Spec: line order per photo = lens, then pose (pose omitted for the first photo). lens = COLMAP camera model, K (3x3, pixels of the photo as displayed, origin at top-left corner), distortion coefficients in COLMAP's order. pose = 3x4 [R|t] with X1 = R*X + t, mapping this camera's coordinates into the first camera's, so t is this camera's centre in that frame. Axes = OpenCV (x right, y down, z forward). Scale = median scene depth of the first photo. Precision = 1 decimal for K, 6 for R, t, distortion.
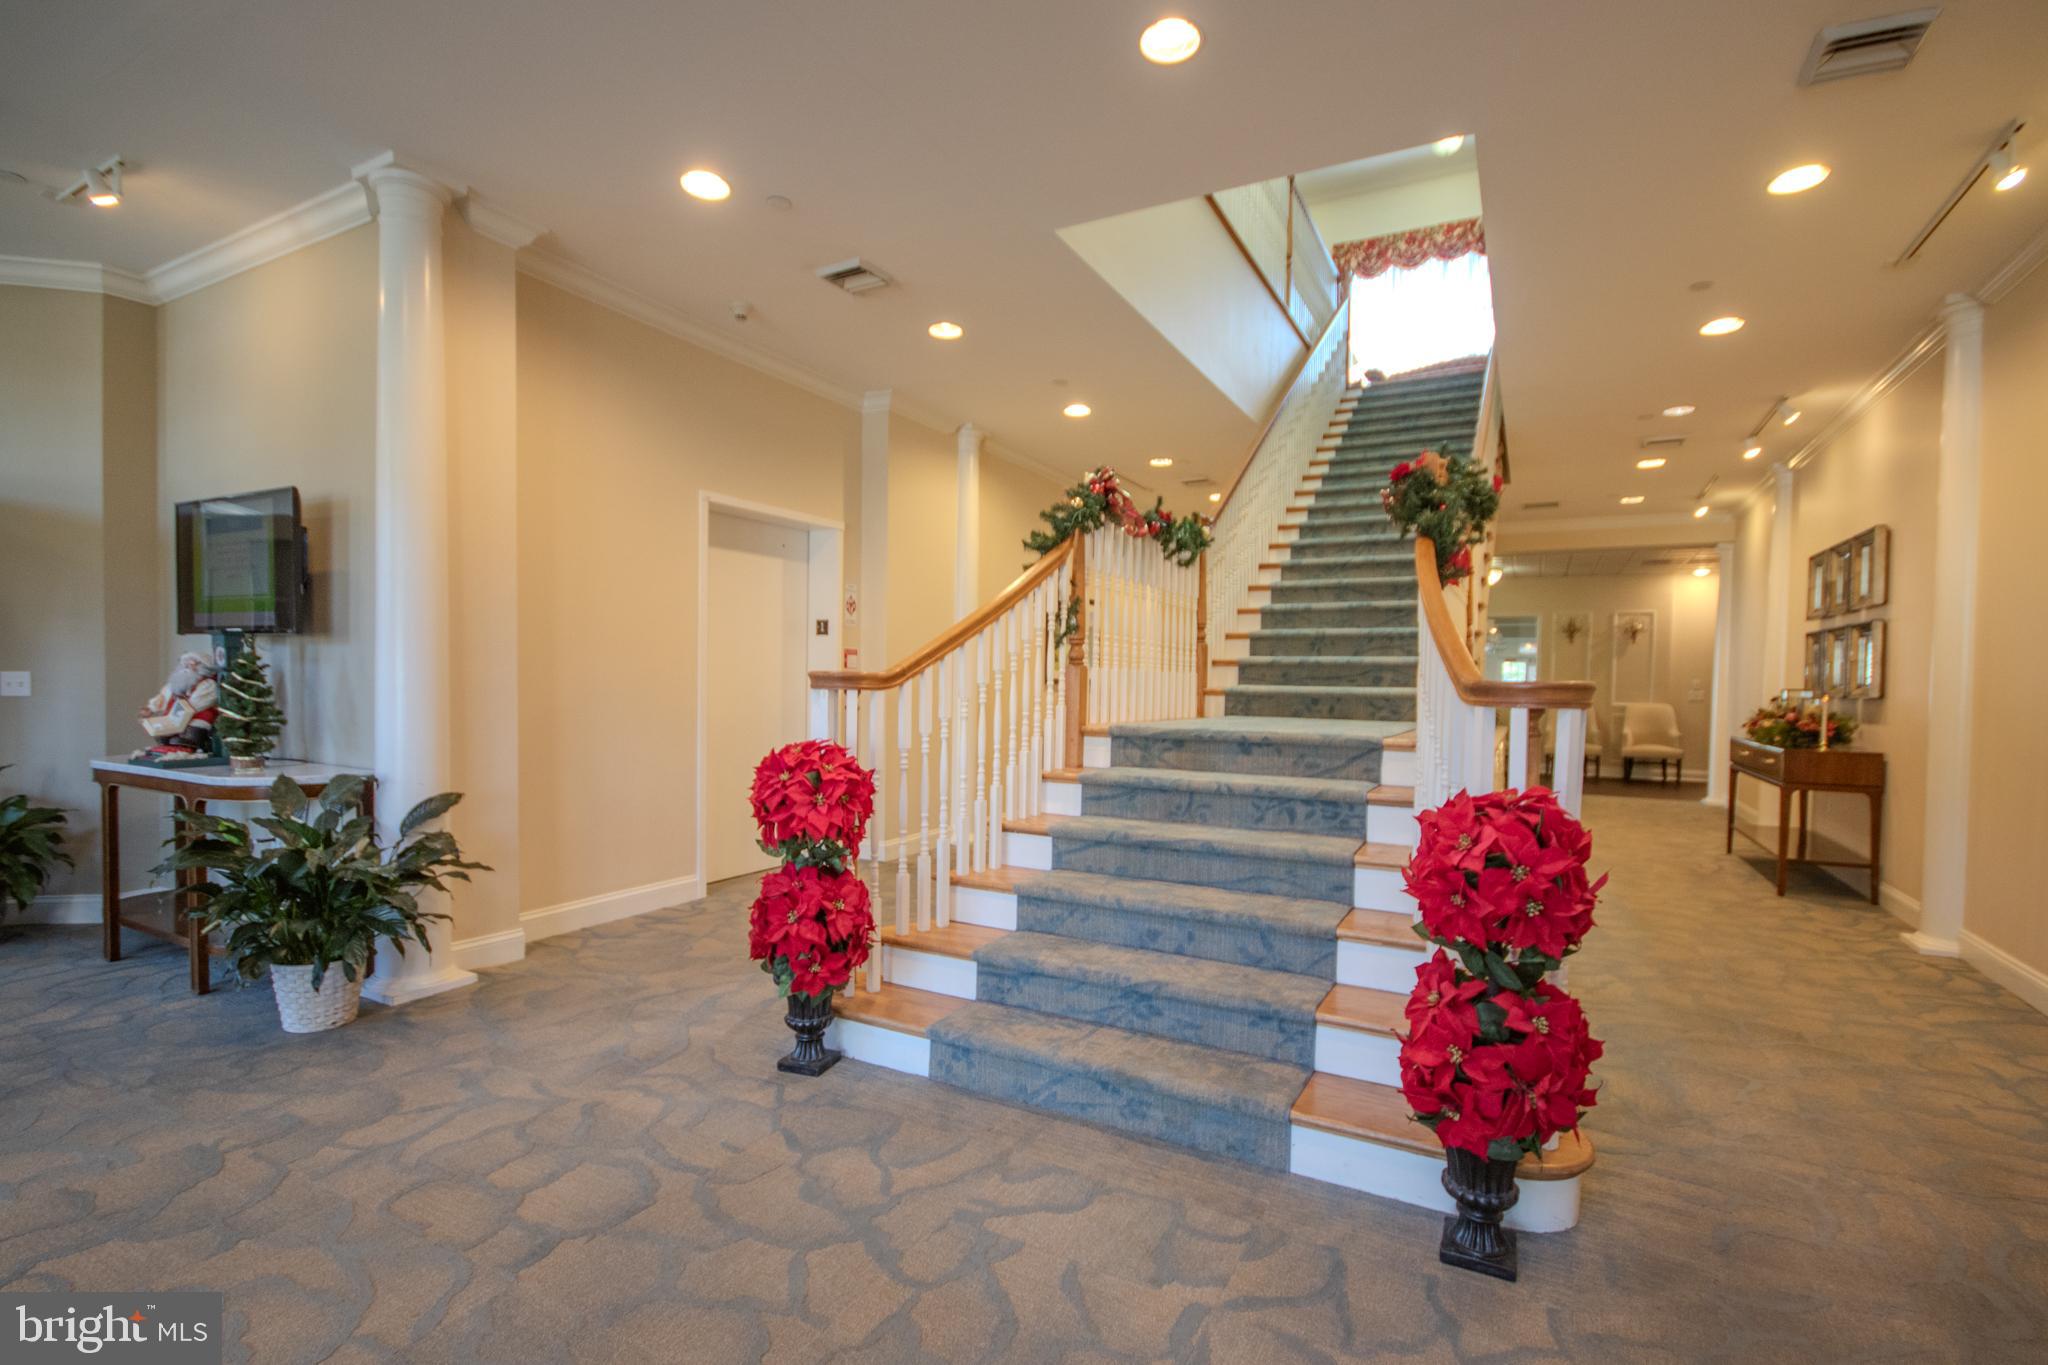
lens RADIAL K [[968.0, 0, 1011.5], [0, 968.0, 697.3], [0, 0, 1]] dist [-0.012088, -0.002738]
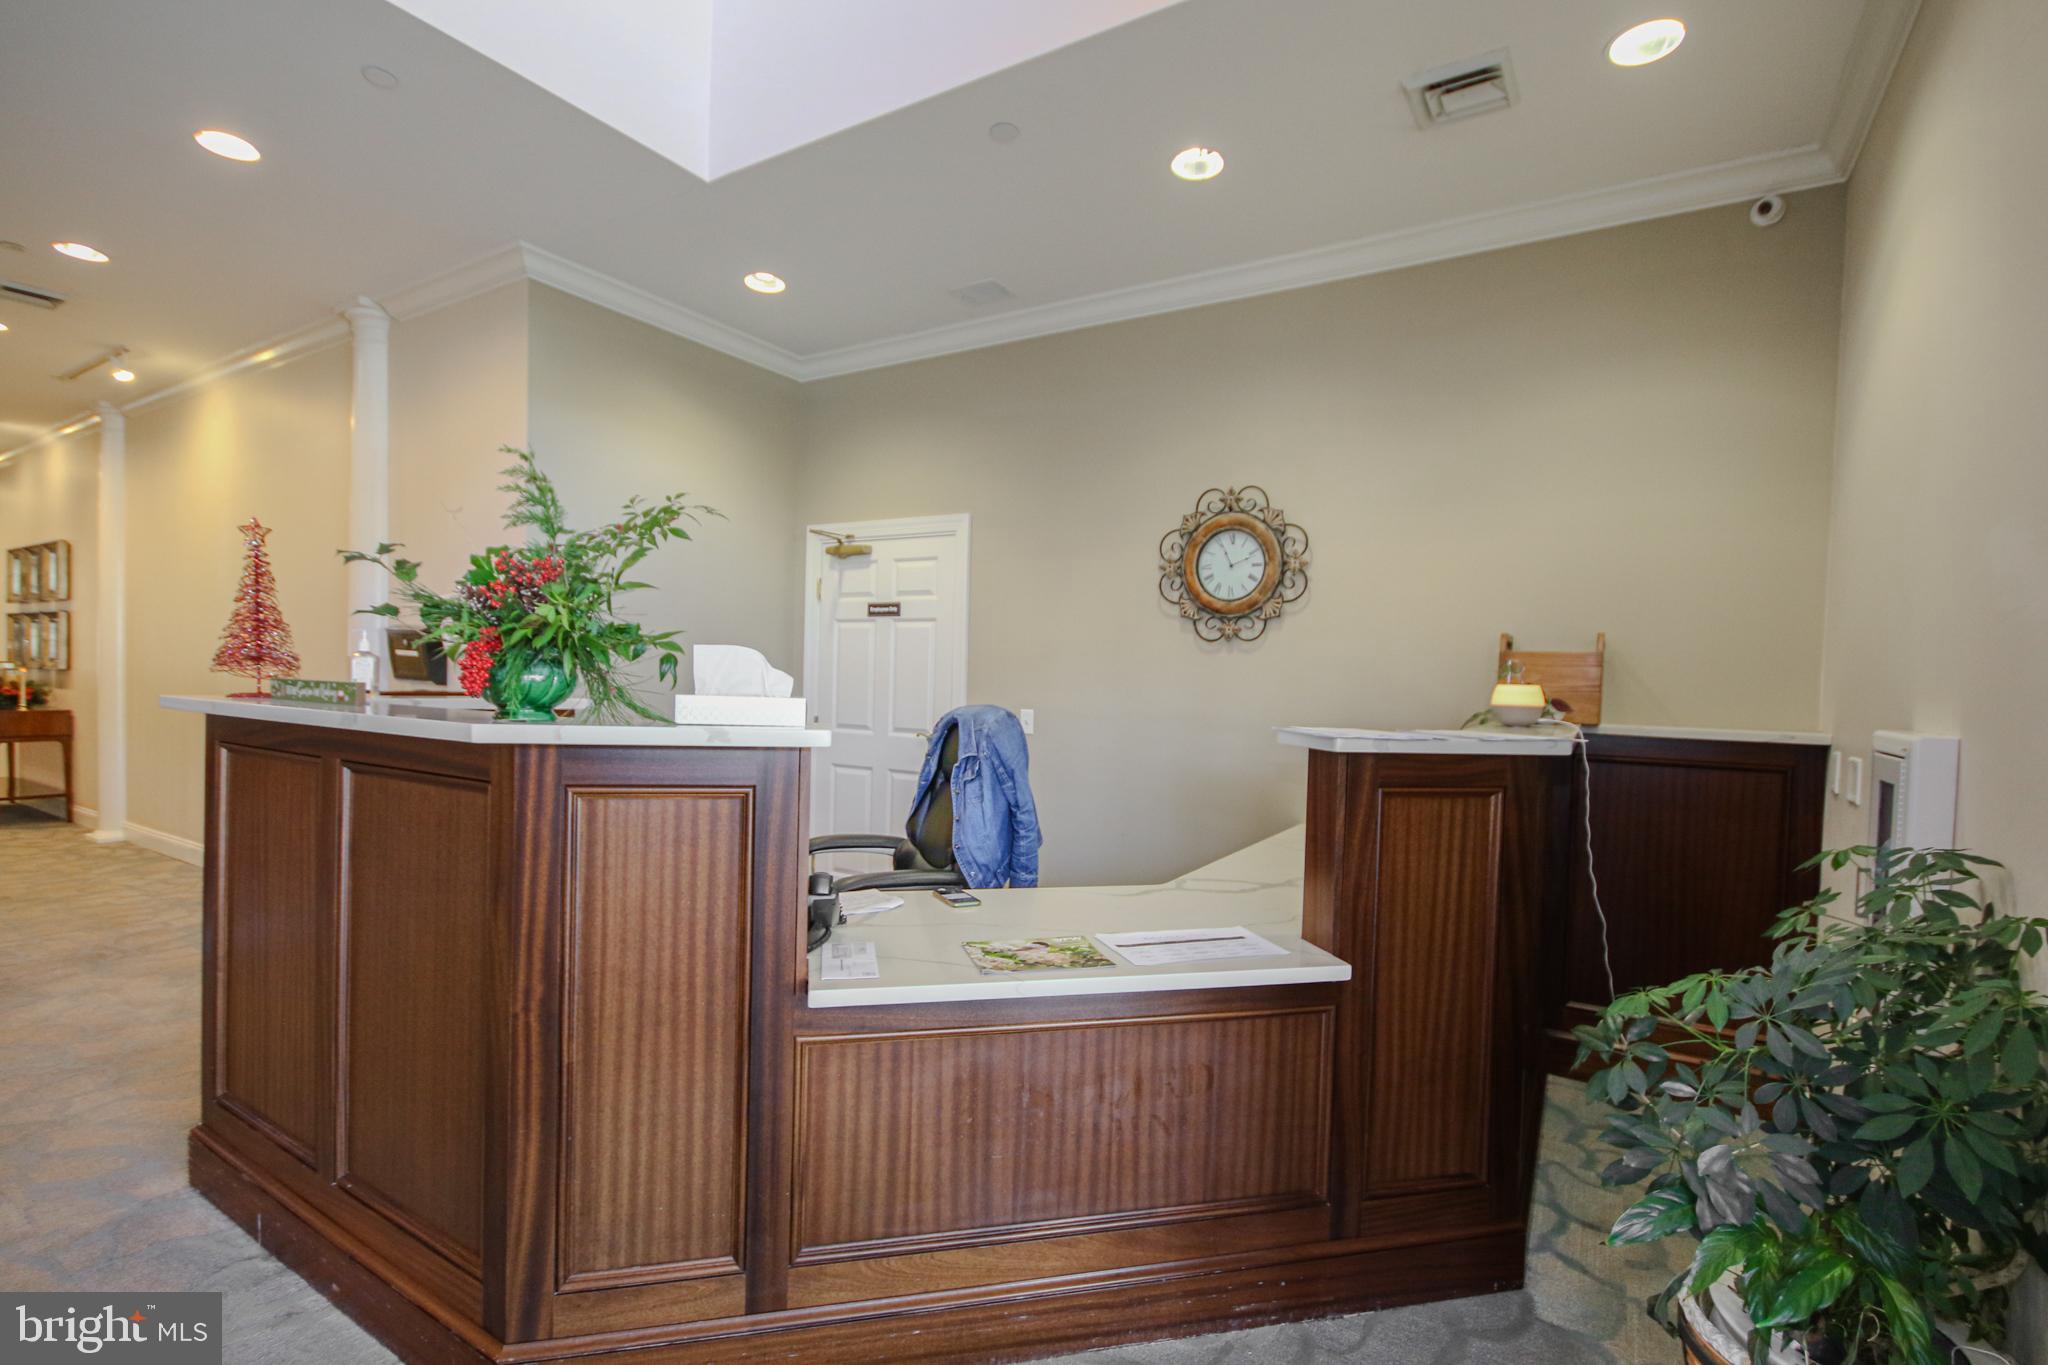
lens RADIAL K [[968.0, 0, 1017.5], [0, 968.0, 694.1], [0, 0, 1]] dist [-0.012088, -0.002738]
pose [[0.075613, -0.043334, 0.996195, -0.311626], [0.004826, 0.999059, 0.043092, -0.014520], [-0.997126, 0.001549, 0.075751, -0.412998]]
